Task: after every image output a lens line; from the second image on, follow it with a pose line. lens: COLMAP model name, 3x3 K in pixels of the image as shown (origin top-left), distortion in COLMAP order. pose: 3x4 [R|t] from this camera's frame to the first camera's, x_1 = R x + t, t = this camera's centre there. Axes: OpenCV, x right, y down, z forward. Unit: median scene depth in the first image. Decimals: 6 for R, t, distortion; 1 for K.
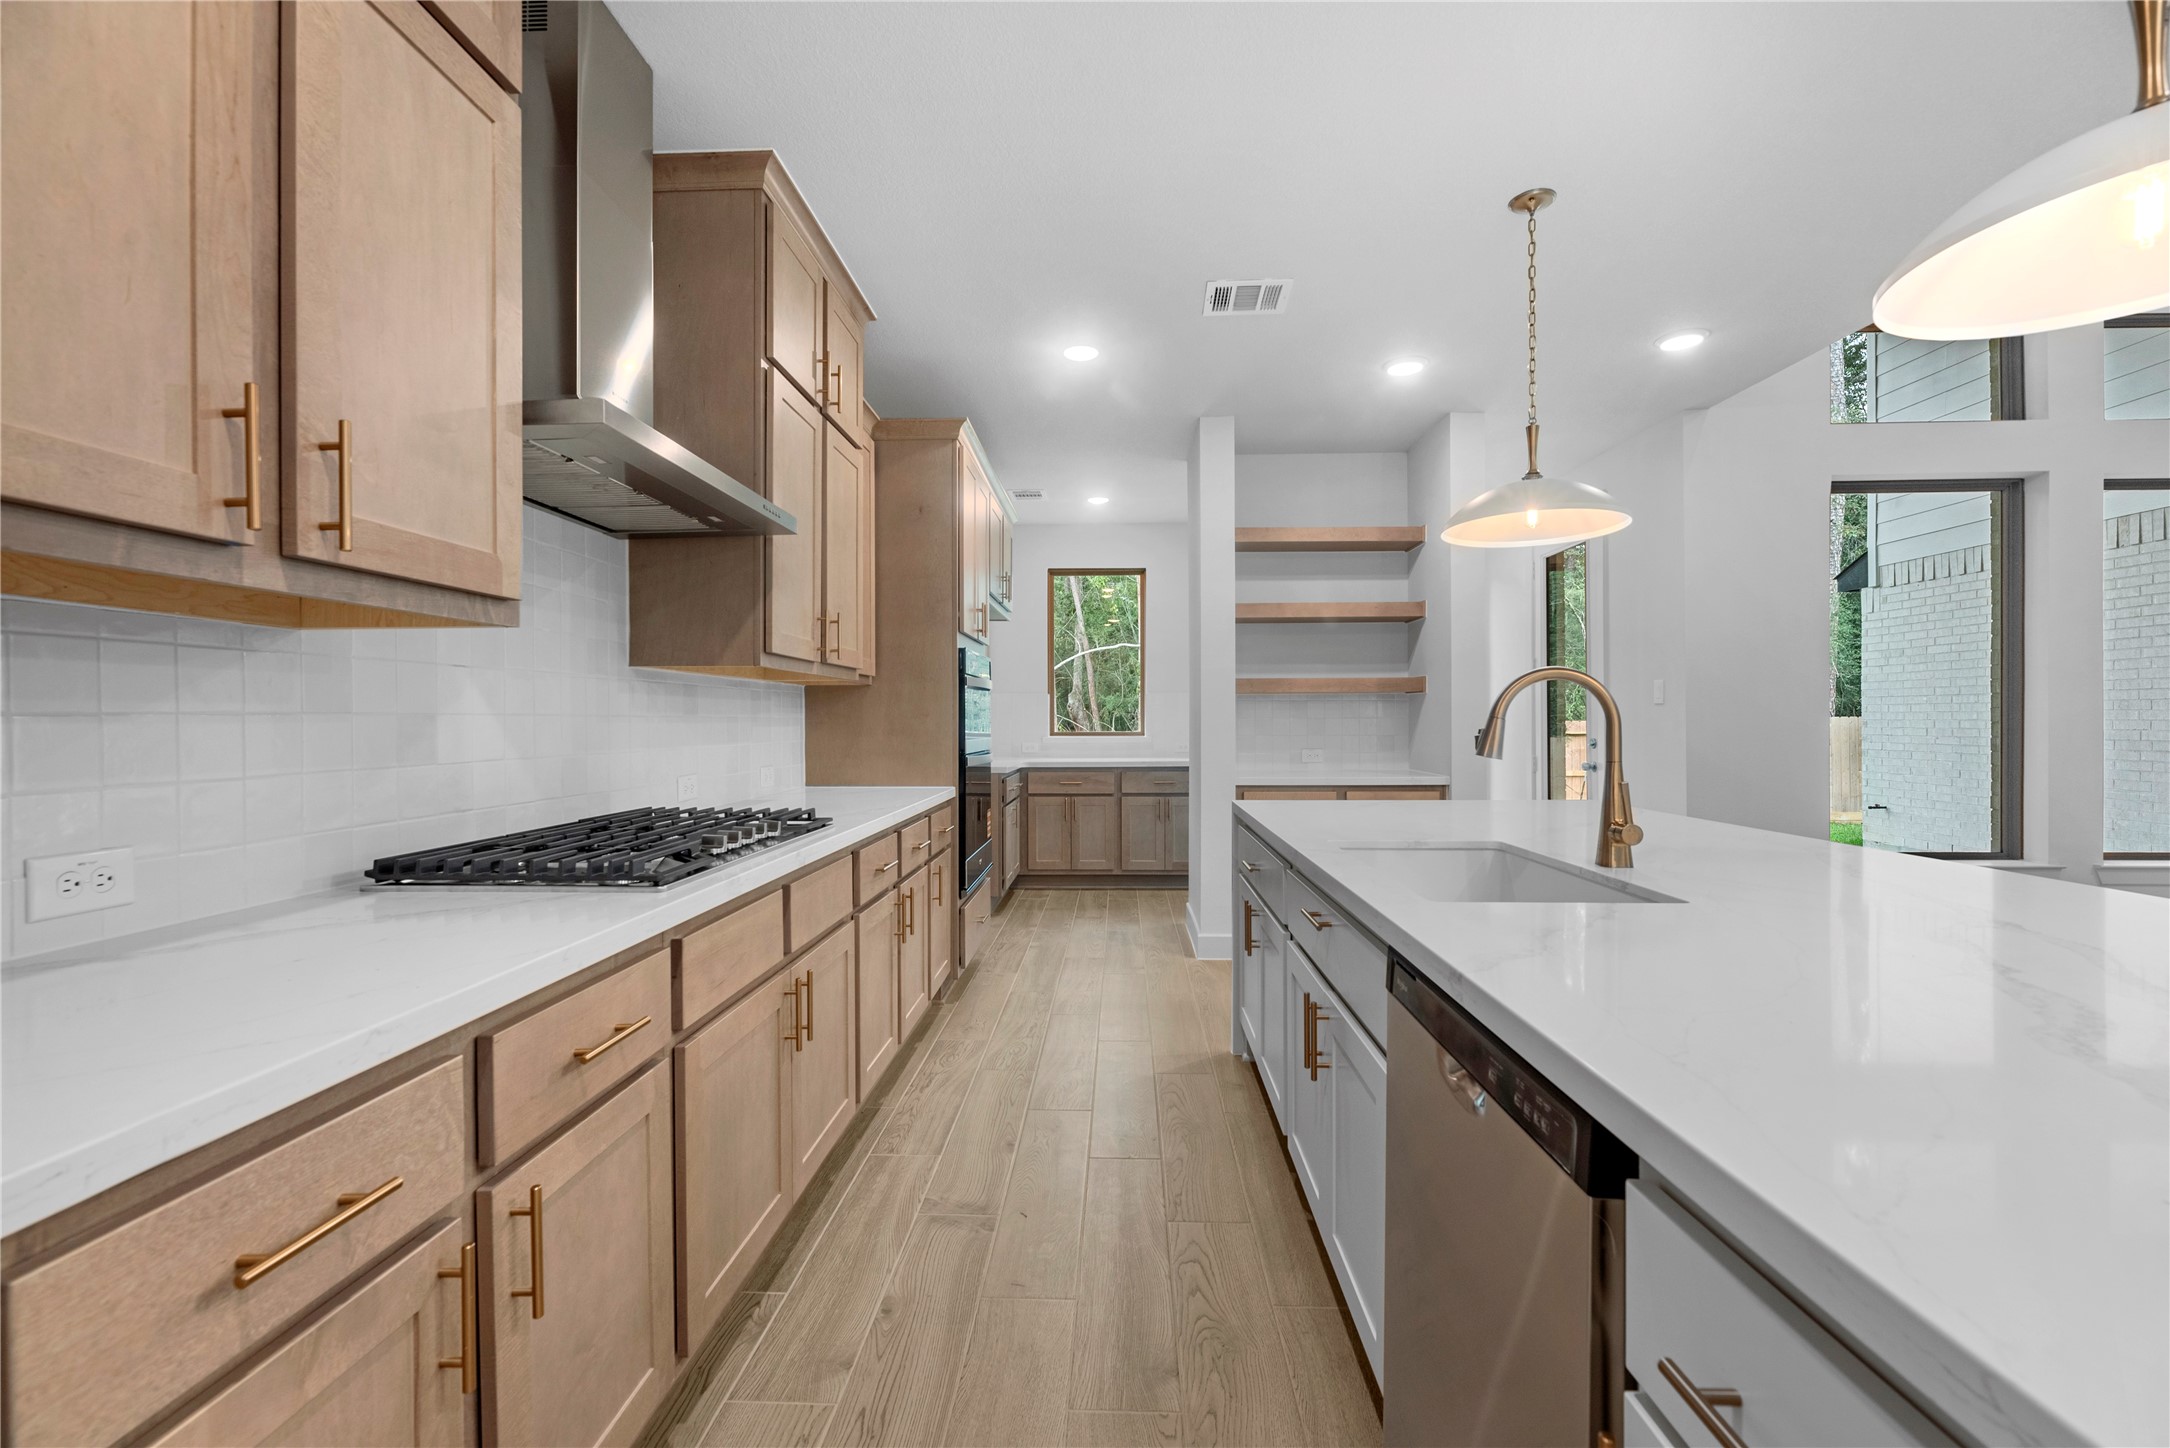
lens RADIAL K [[901.2, 0, 1074.6], [0, 901.2, 732.5], [0, 0, 1]] dist [-0.004597, 0.001282]
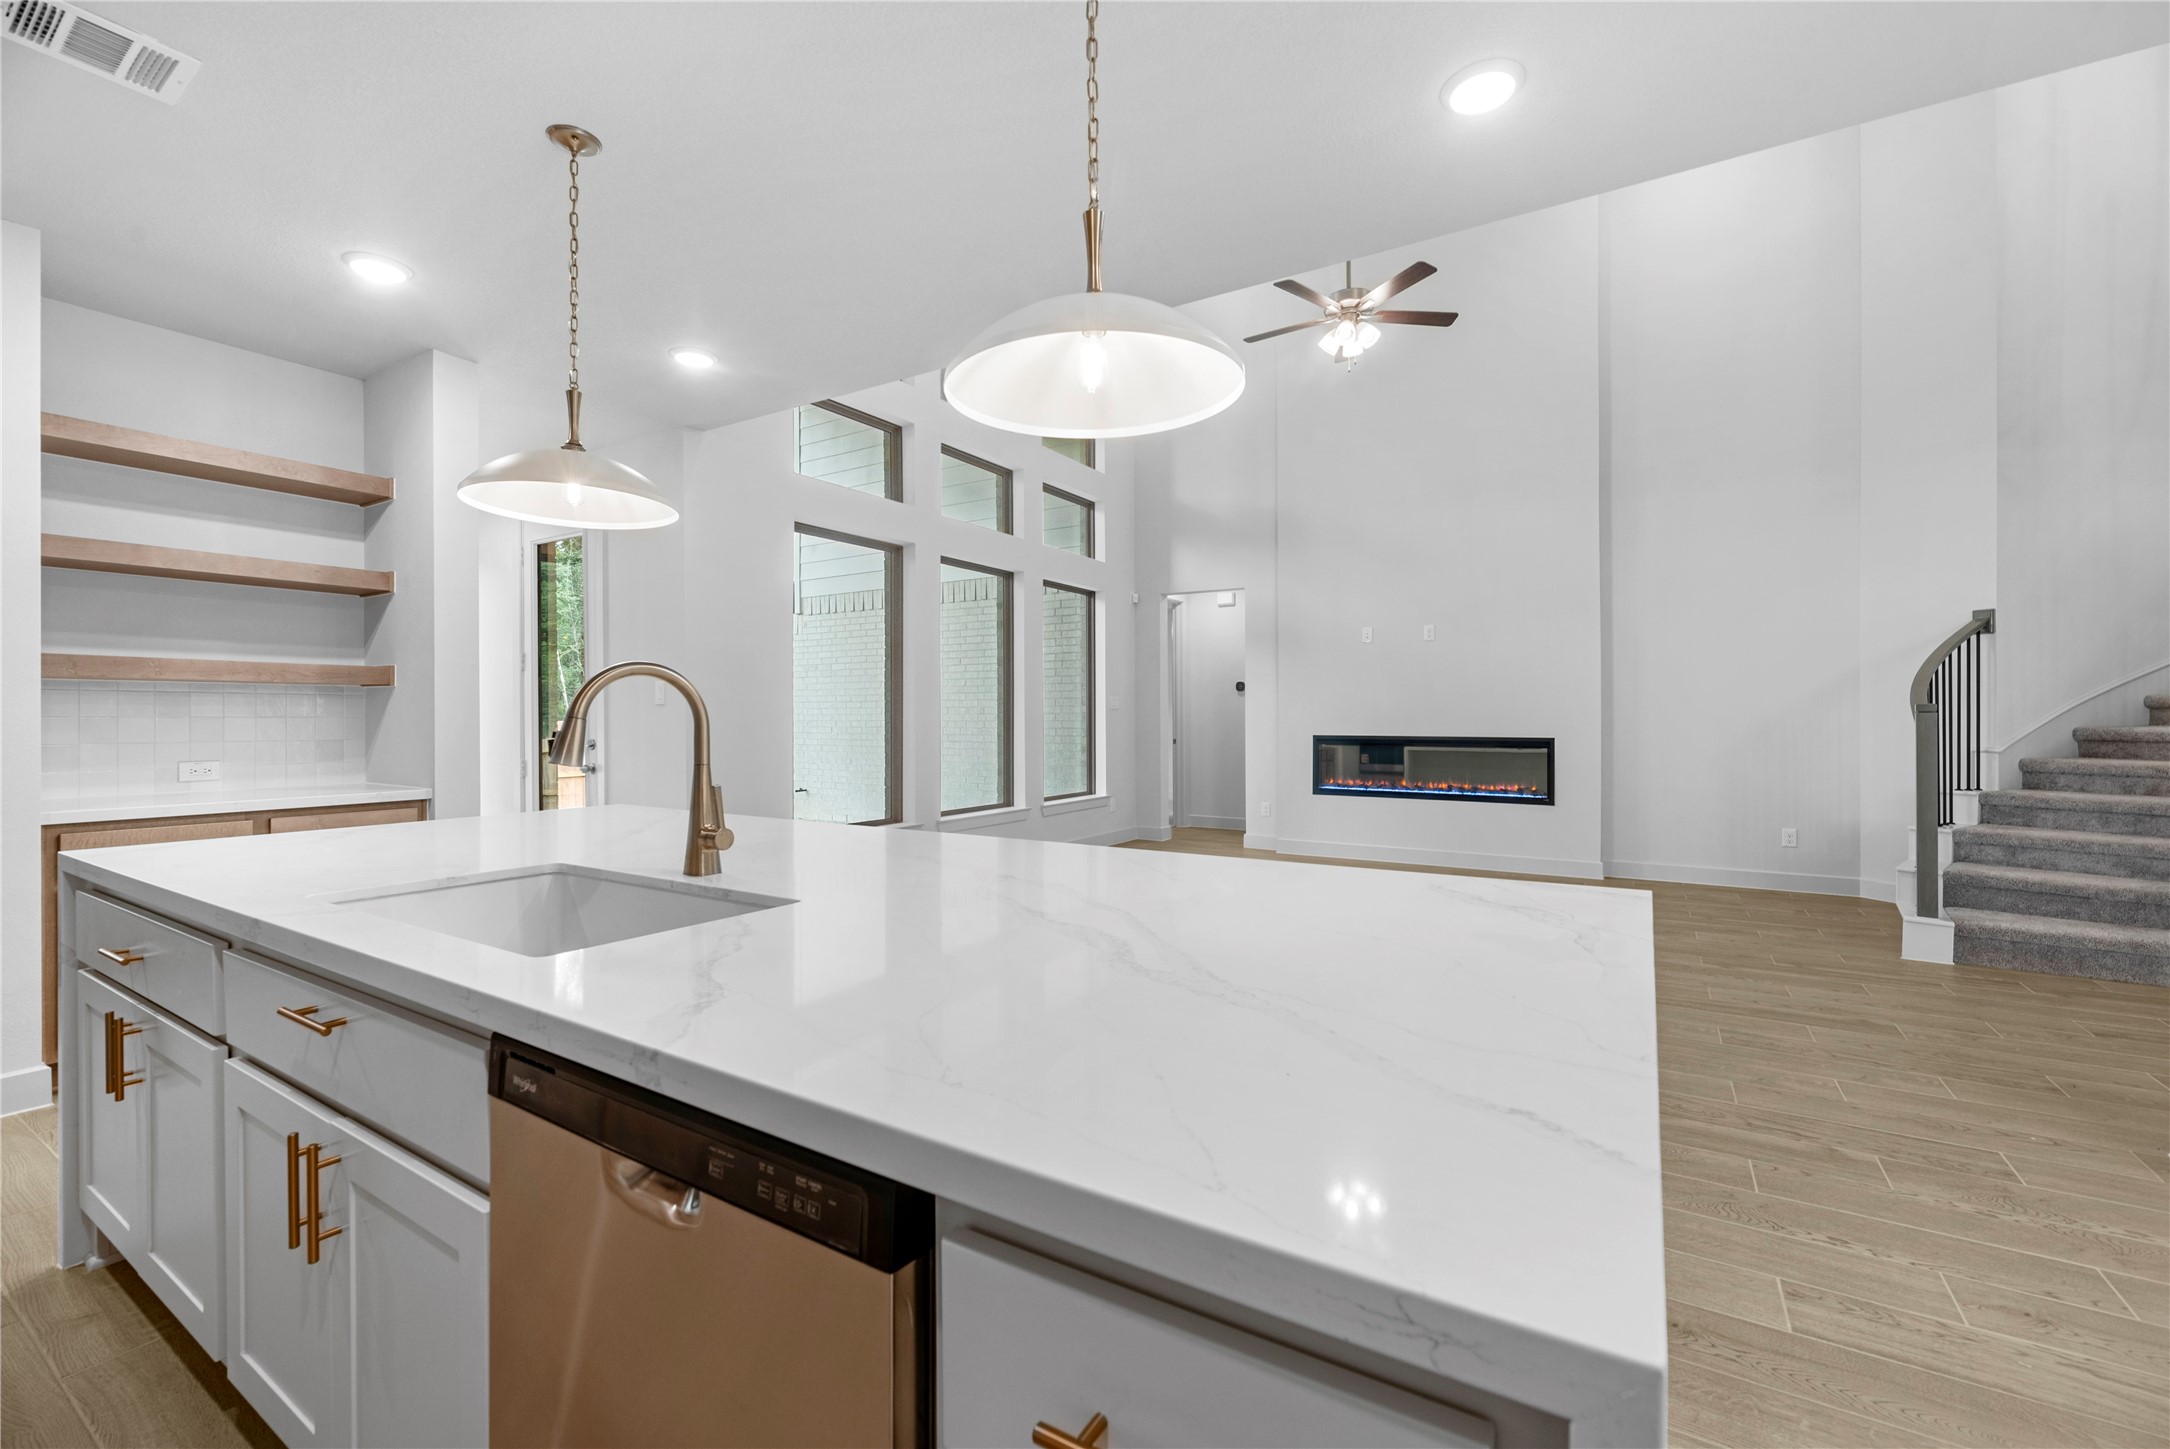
lens RADIAL K [[901.2, 0, 1067.4], [0, 901.2, 721.6], [0, 0, 1]] dist [-0.004597, 0.001282]
pose [[0.486964, -0.000546, 0.873422, -0.025429], [0.011358, 0.999919, -0.005708, -0.001768], [-0.873348, 0.012700, 0.486931, 0.110816]]
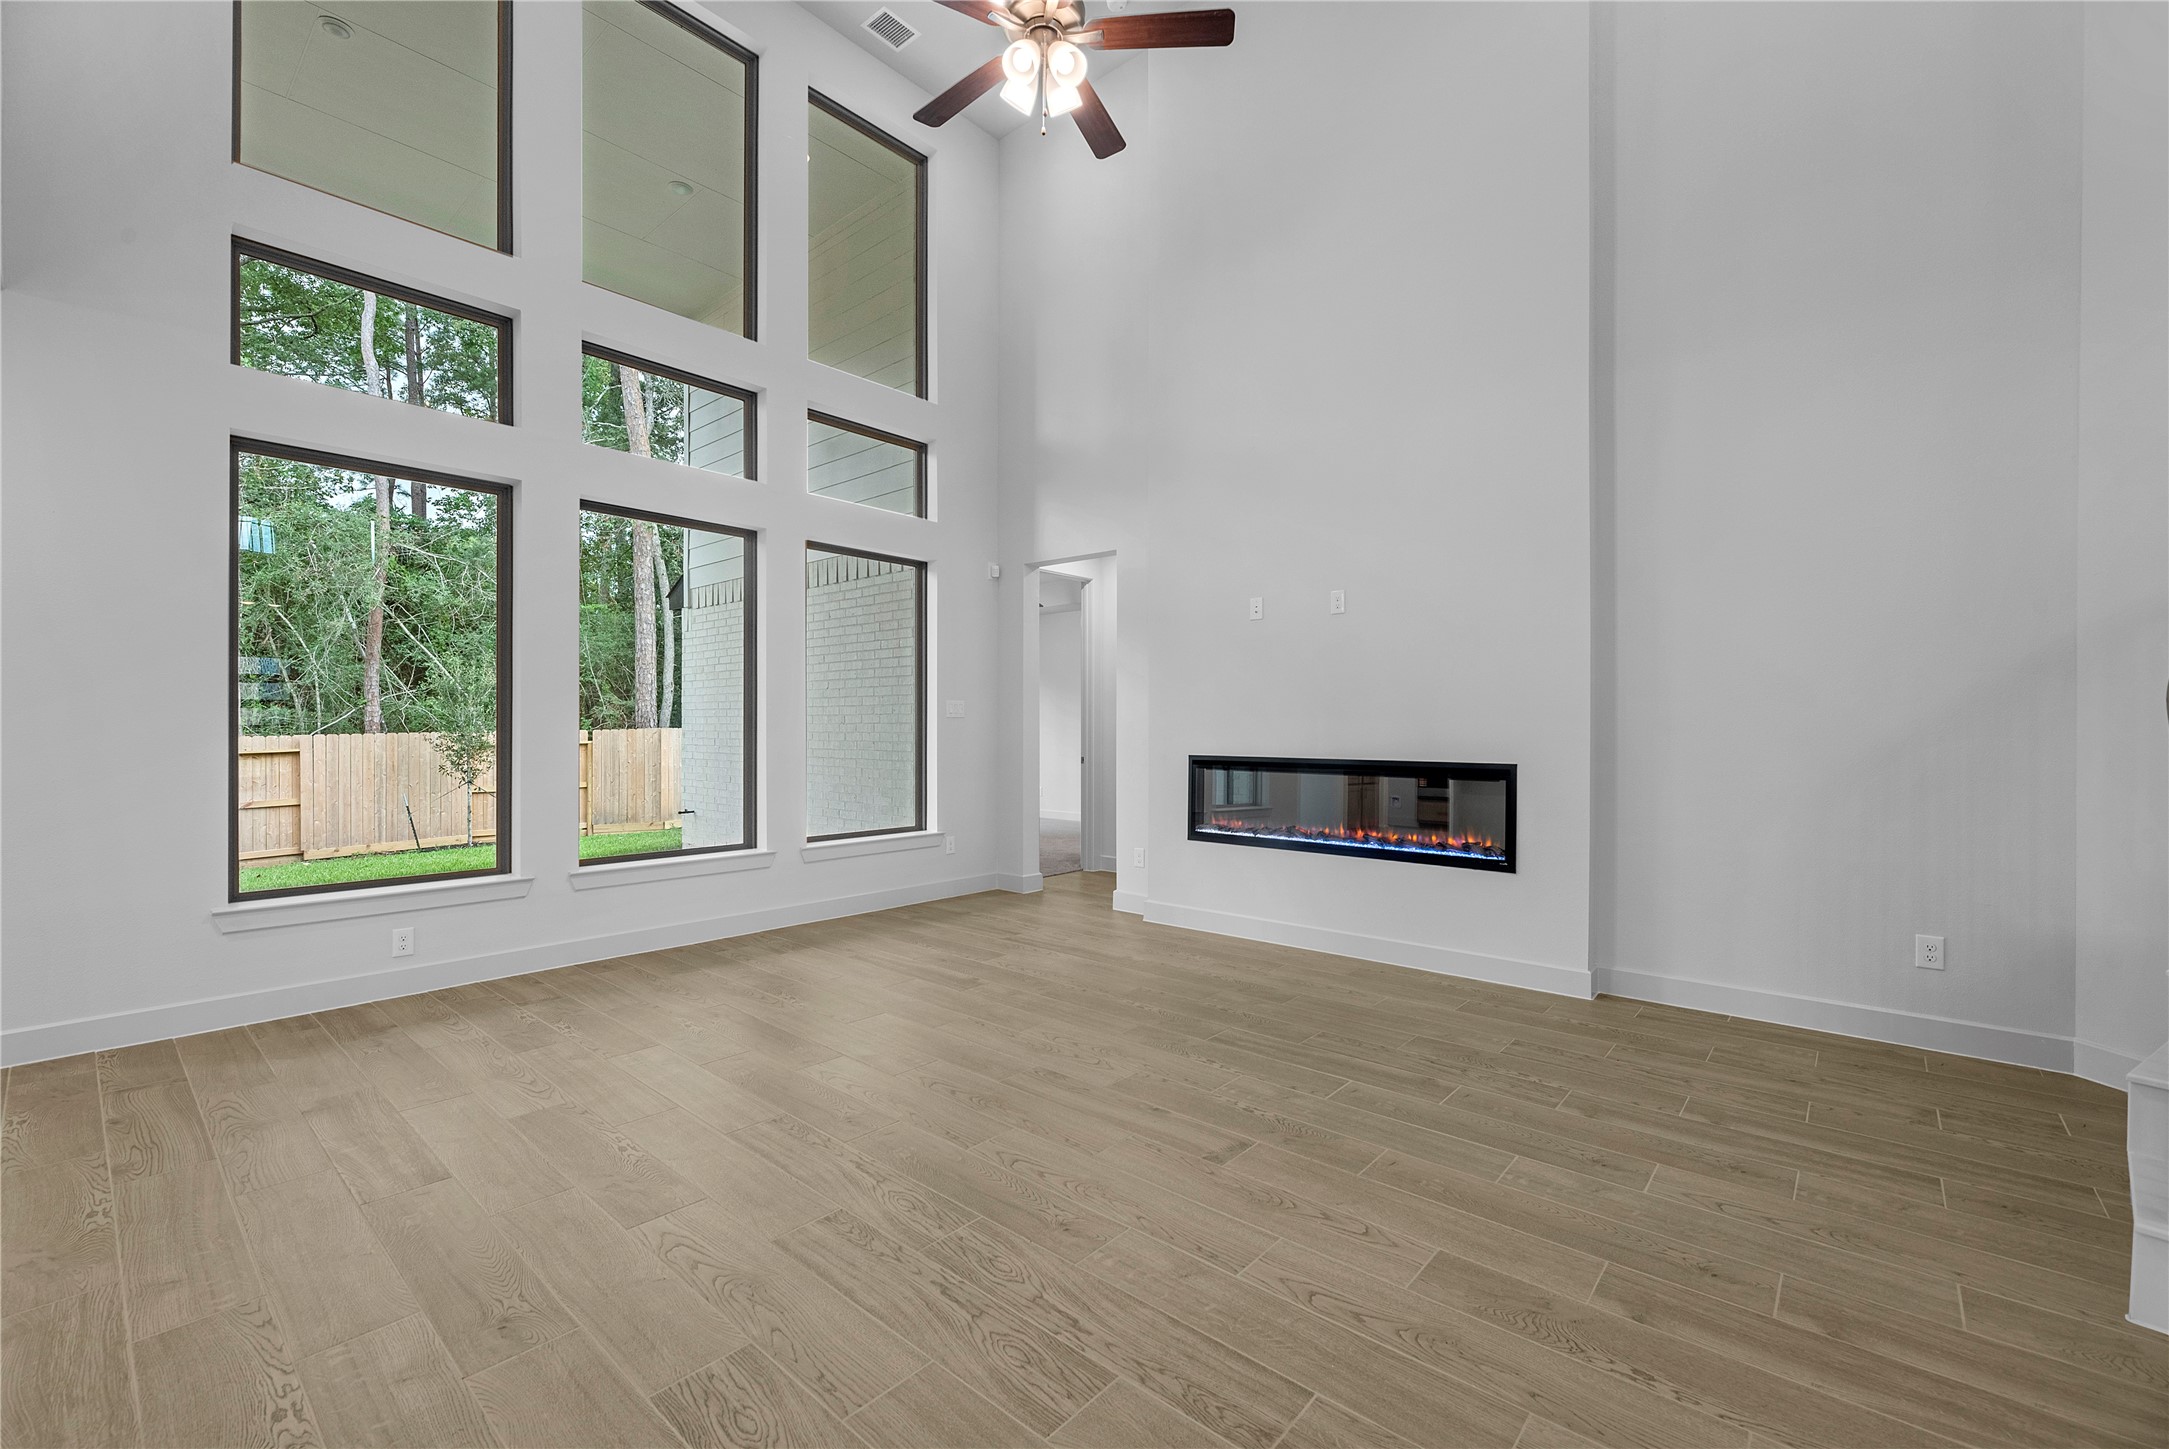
lens RADIAL K [[900.8, 0, 1078.8], [0, 900.8, 729.7], [0, 0, 1]] dist [-0.004597, 0.001282]
pose [[0.616415, 0.005913, 0.787399, 0.861098], [0.004865, 0.999924, -0.011317, -0.001217], [-0.787407, 0.010807, 0.616339, -0.137938]]
